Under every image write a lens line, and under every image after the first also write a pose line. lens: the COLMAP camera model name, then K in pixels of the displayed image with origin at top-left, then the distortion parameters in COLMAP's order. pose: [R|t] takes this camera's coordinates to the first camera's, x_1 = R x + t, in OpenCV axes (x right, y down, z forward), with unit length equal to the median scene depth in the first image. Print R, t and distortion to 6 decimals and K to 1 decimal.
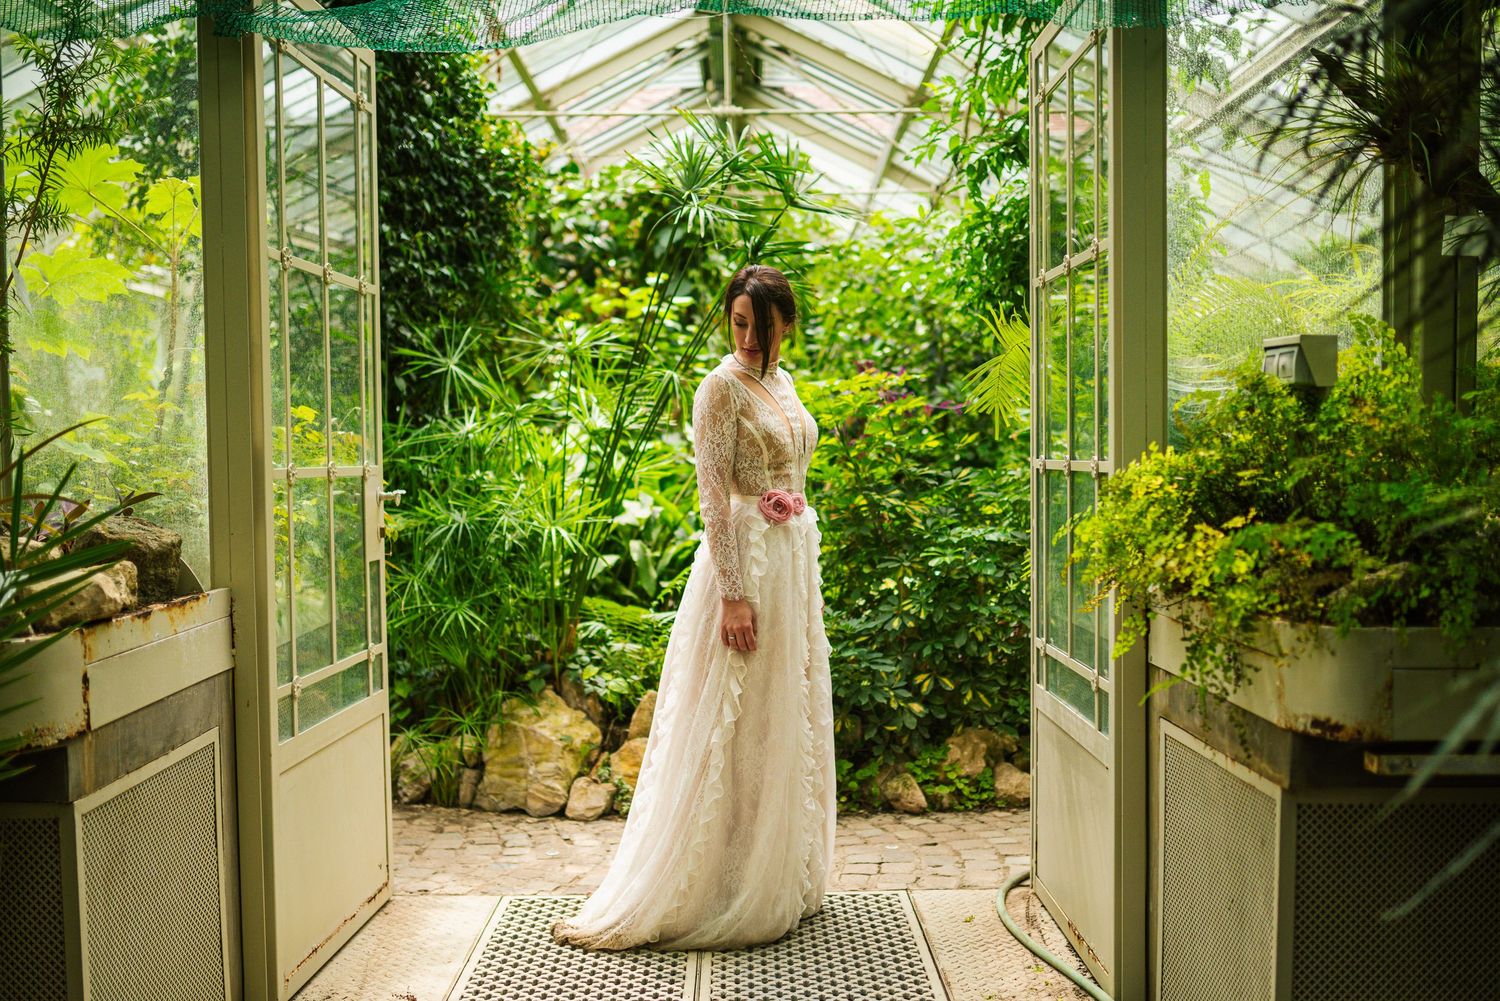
lens RADIAL K [[1440.7, 0, 750.0], [0, 1440.7, 500.5], [0, 0, 1]] dist [-0.004337, 0.000769]
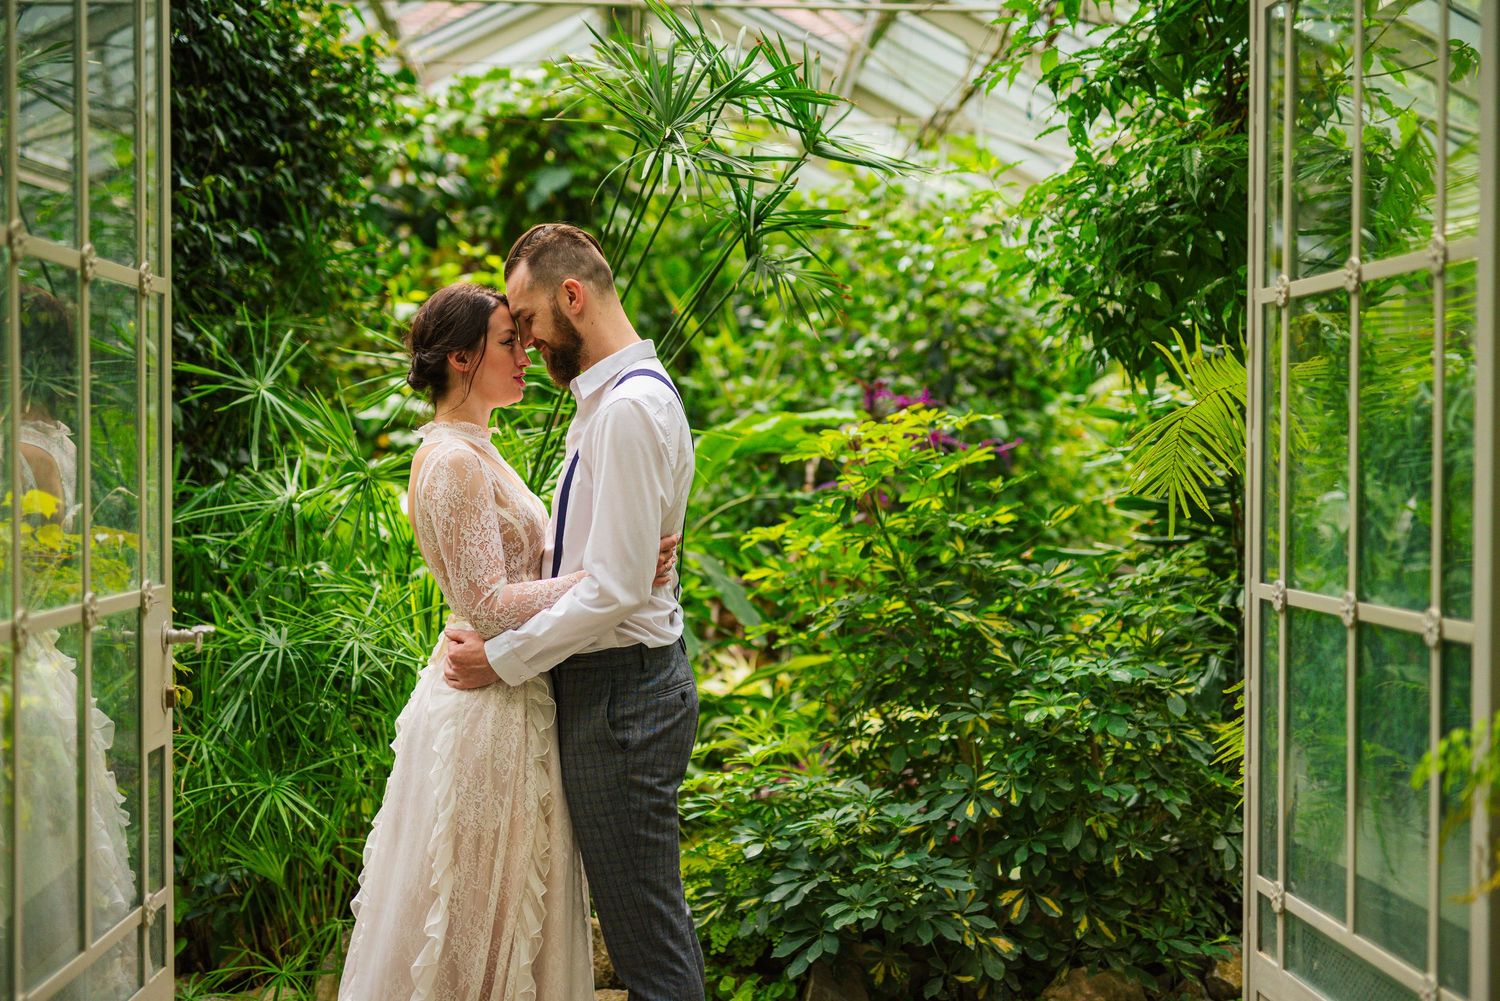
lens RADIAL K [[1947.2, 0, 750.0], [0, 1947.2, 500.5], [0, 0, 1]] dist [0.012626, 0.013304]
pose [[0.997326, 0.011798, 0.072127, -0.054046], [-0.010727, 0.999827, -0.015221, -0.034042], [-0.072294, 0.014406, 0.997279, 0.132376]]
